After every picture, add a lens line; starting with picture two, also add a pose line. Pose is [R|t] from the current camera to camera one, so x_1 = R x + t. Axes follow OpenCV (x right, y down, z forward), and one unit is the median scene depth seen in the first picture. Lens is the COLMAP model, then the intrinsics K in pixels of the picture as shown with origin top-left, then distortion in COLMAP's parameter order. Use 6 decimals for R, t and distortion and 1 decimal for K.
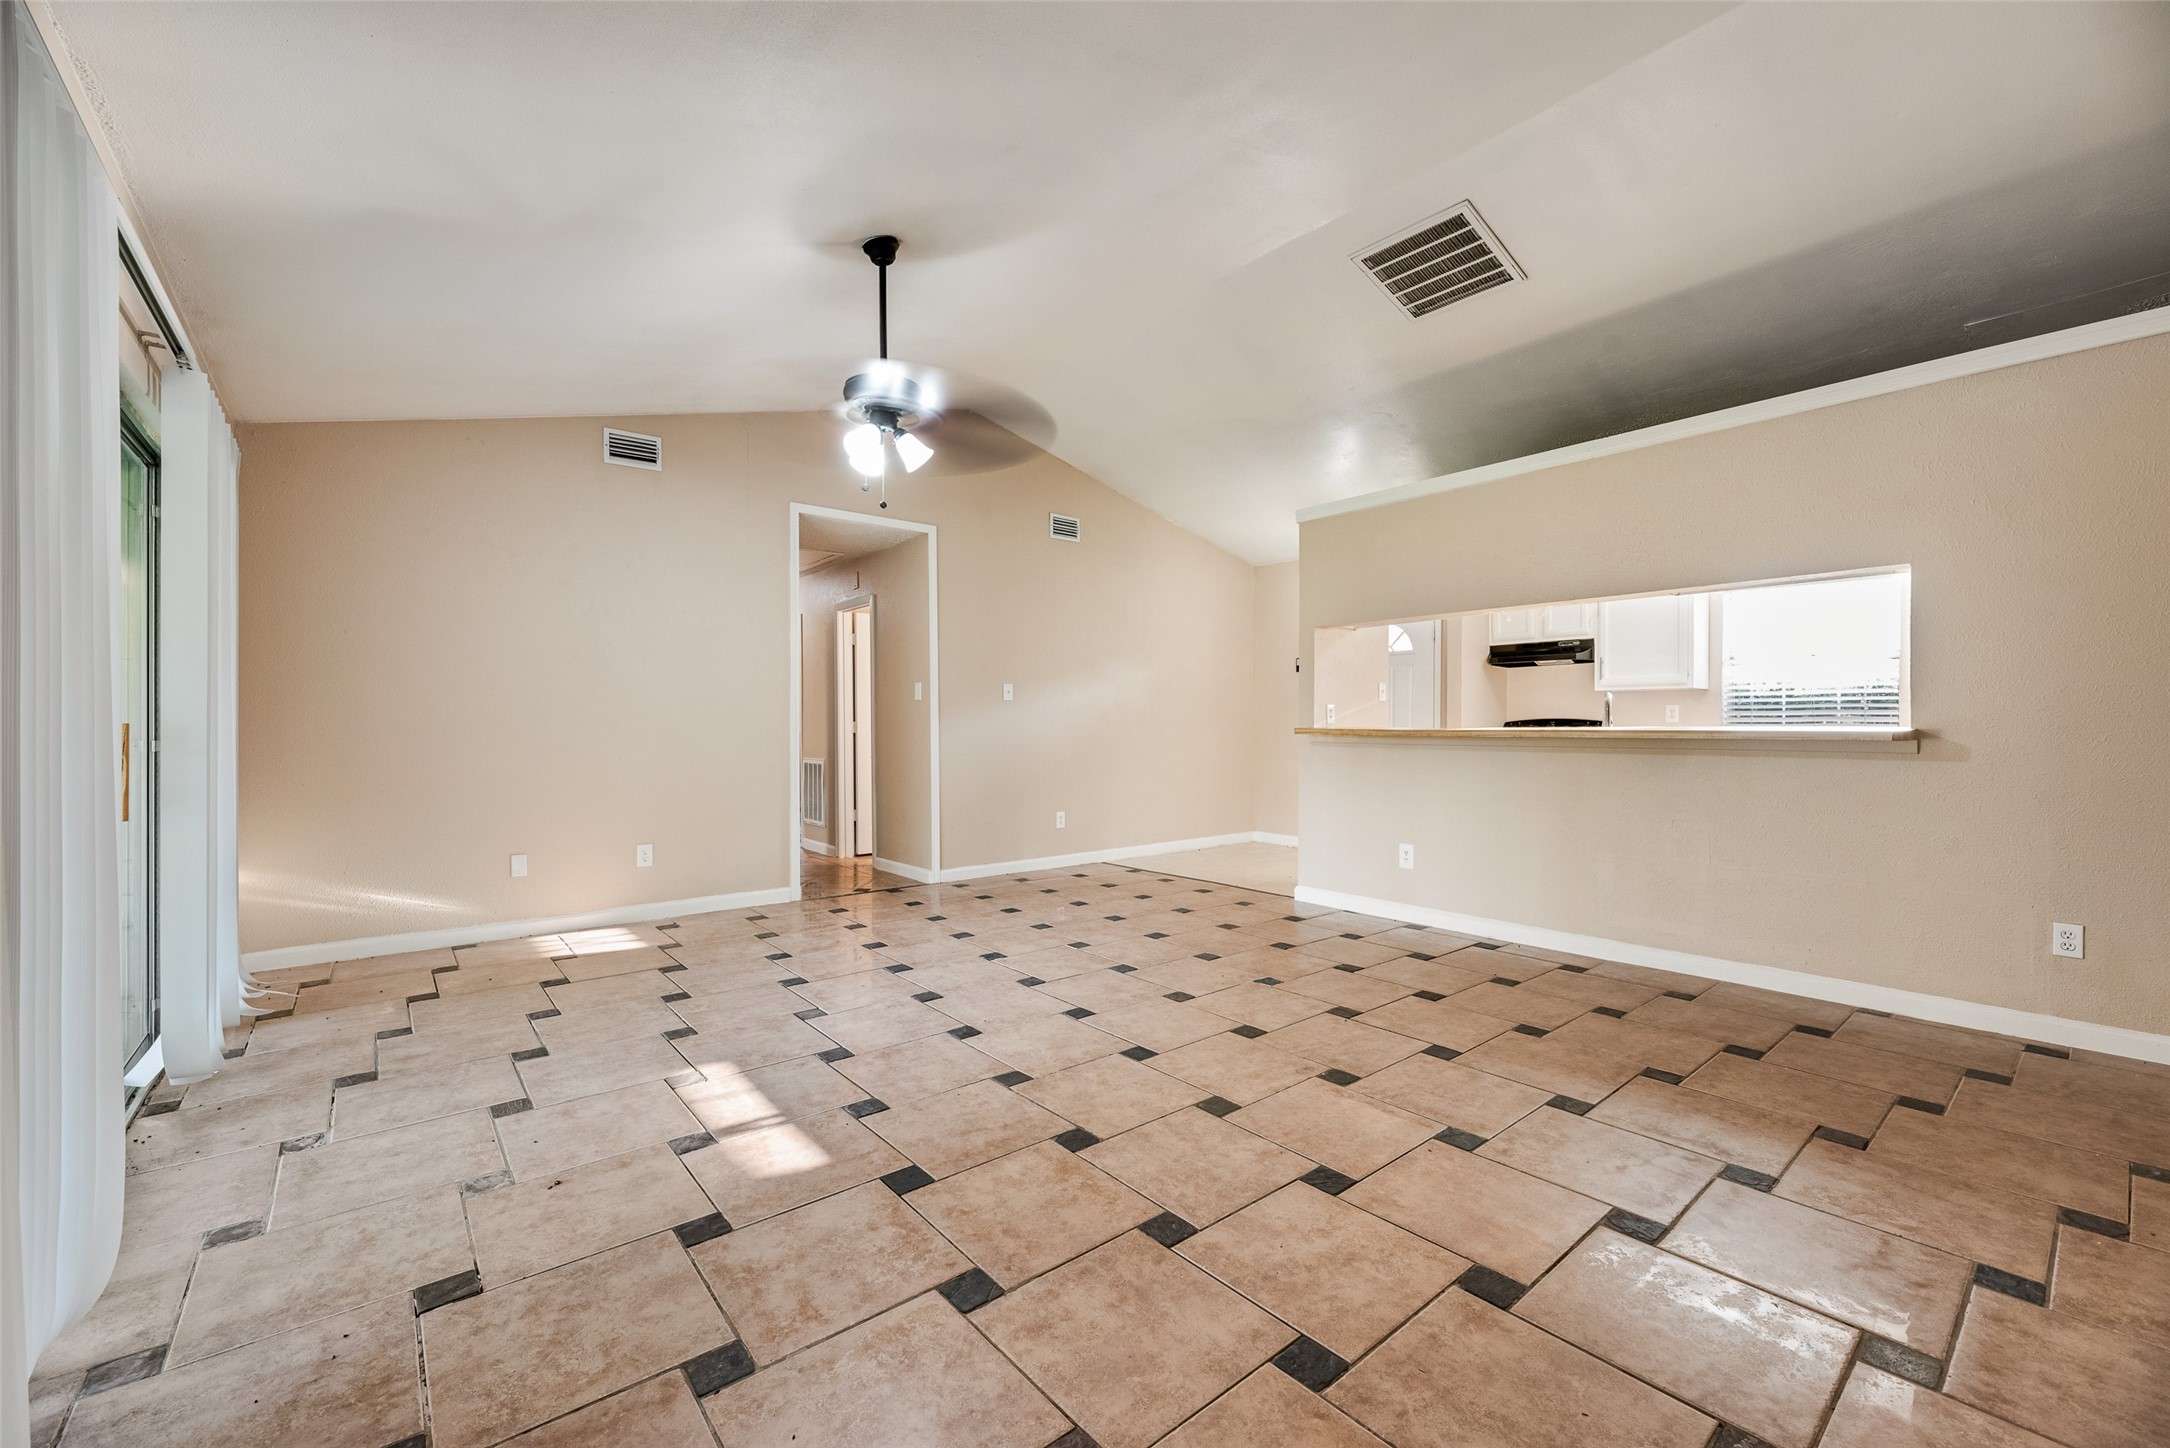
lens RADIAL K [[885.0, 0, 1087.3], [0, 885.0, 729.3], [0, 0, 1]] dist [0.006102, -0.000181]
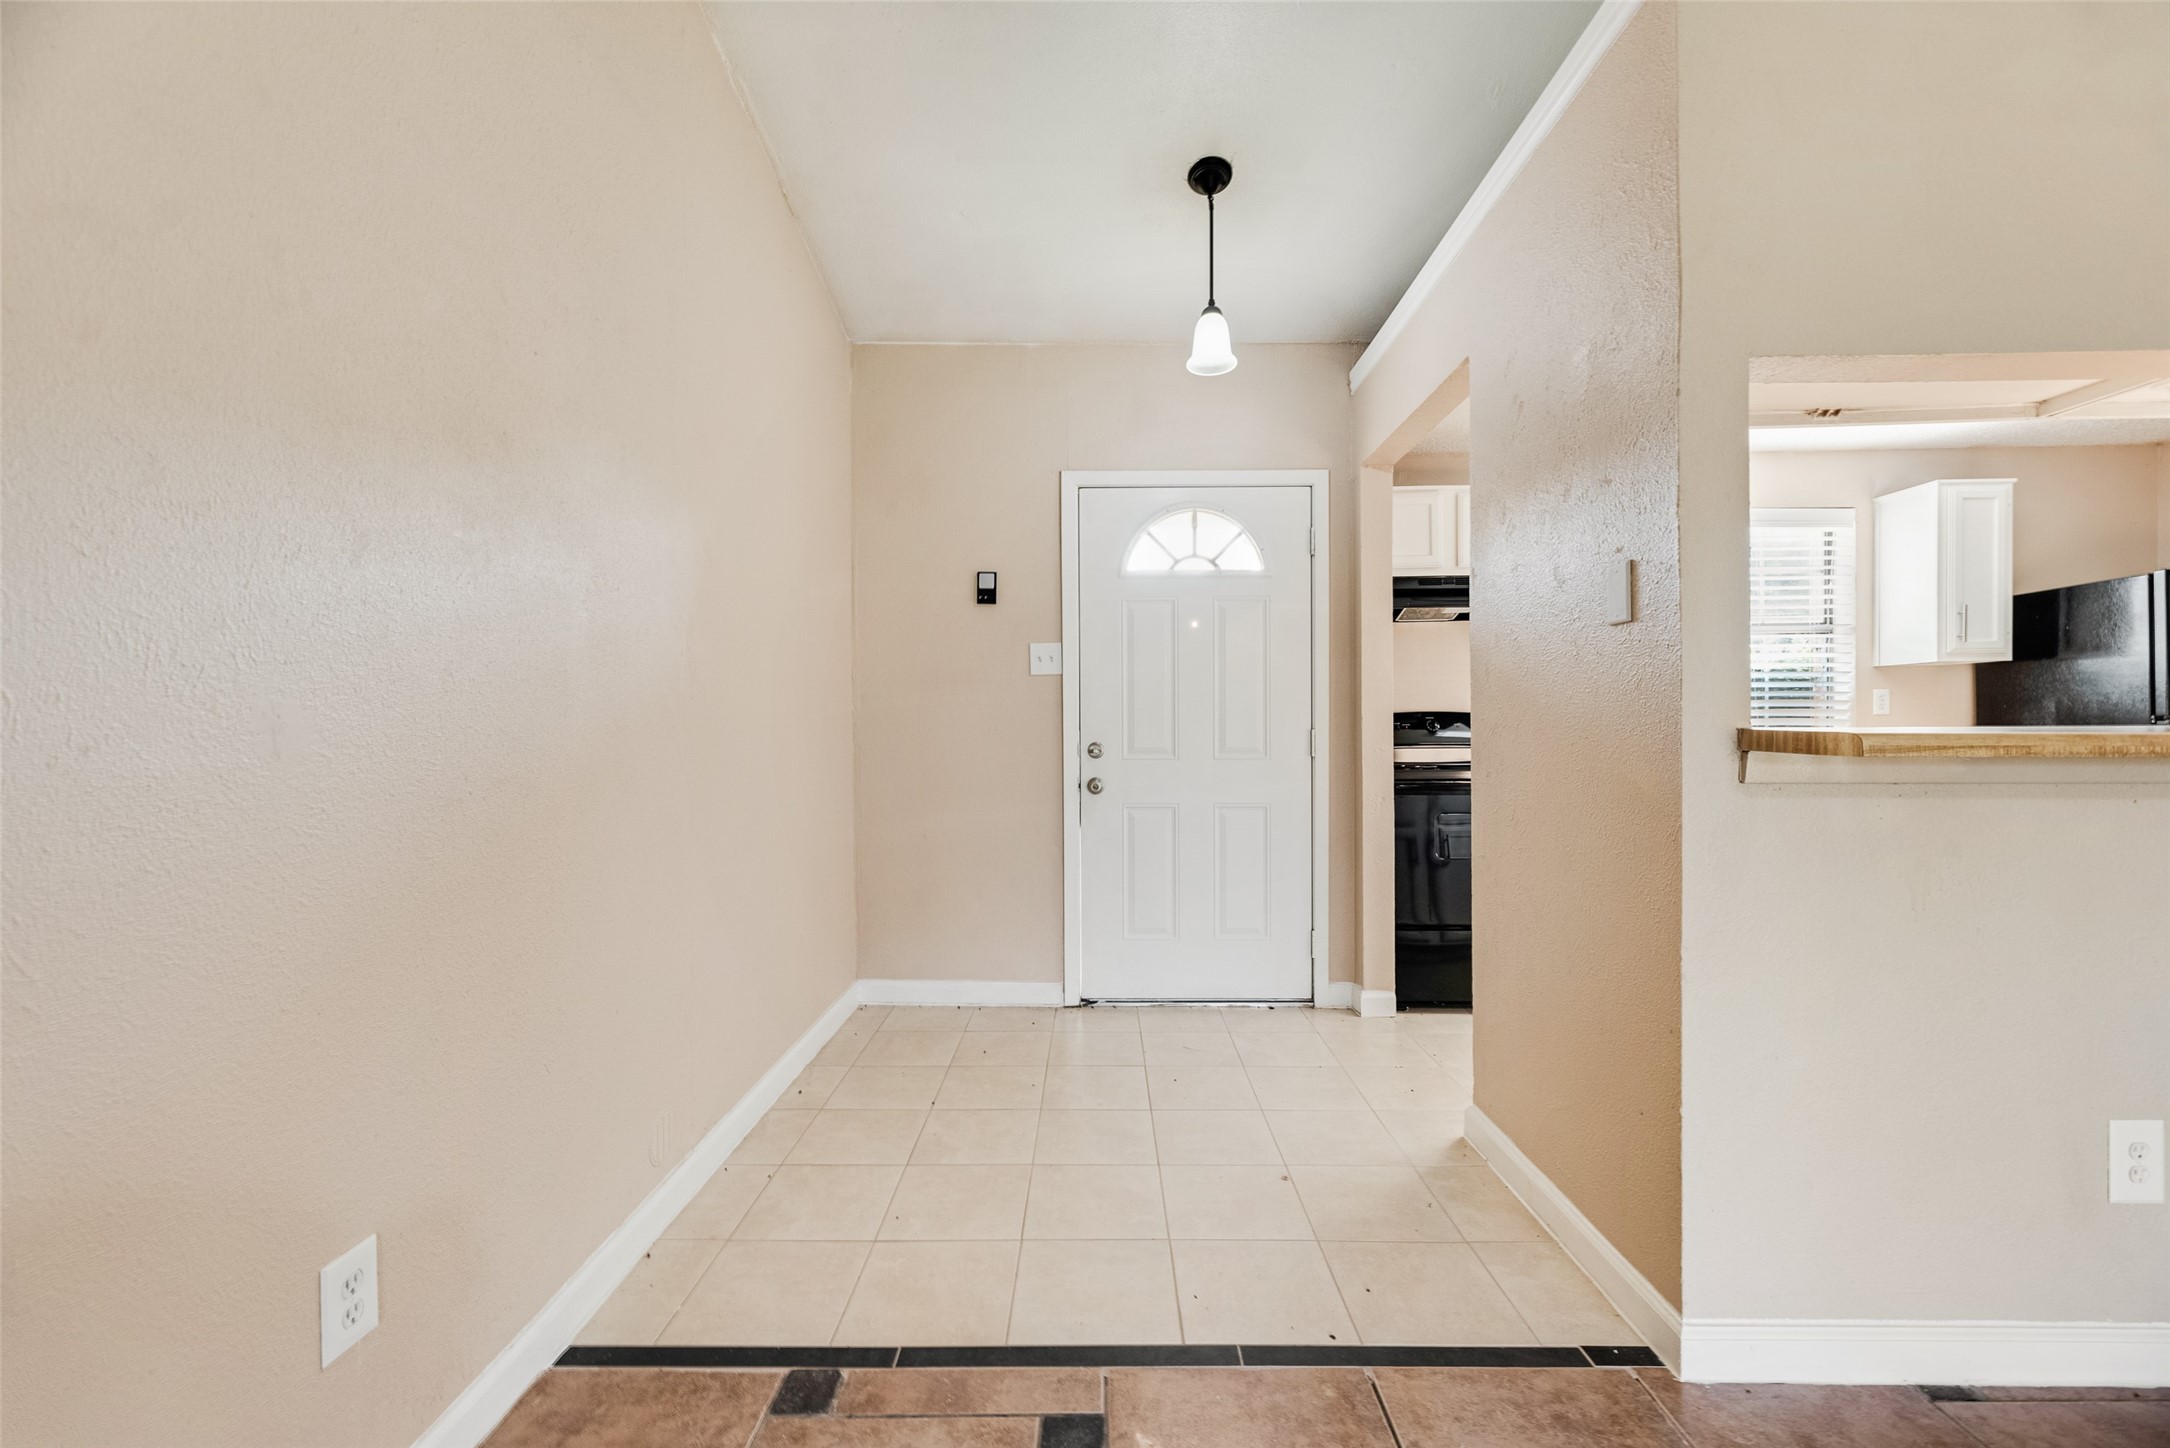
lens RADIAL K [[885.0, 0, 1096.3], [0, 885.0, 704.2], [0, 0, 1]] dist [0.006102, -0.000181]
pose [[0.643772, 0.012741, 0.765111, -0.155196], [0.005326, 0.999763, -0.021130, -0.009526], [-0.765199, 0.017678, 0.643551, 1.751280]]
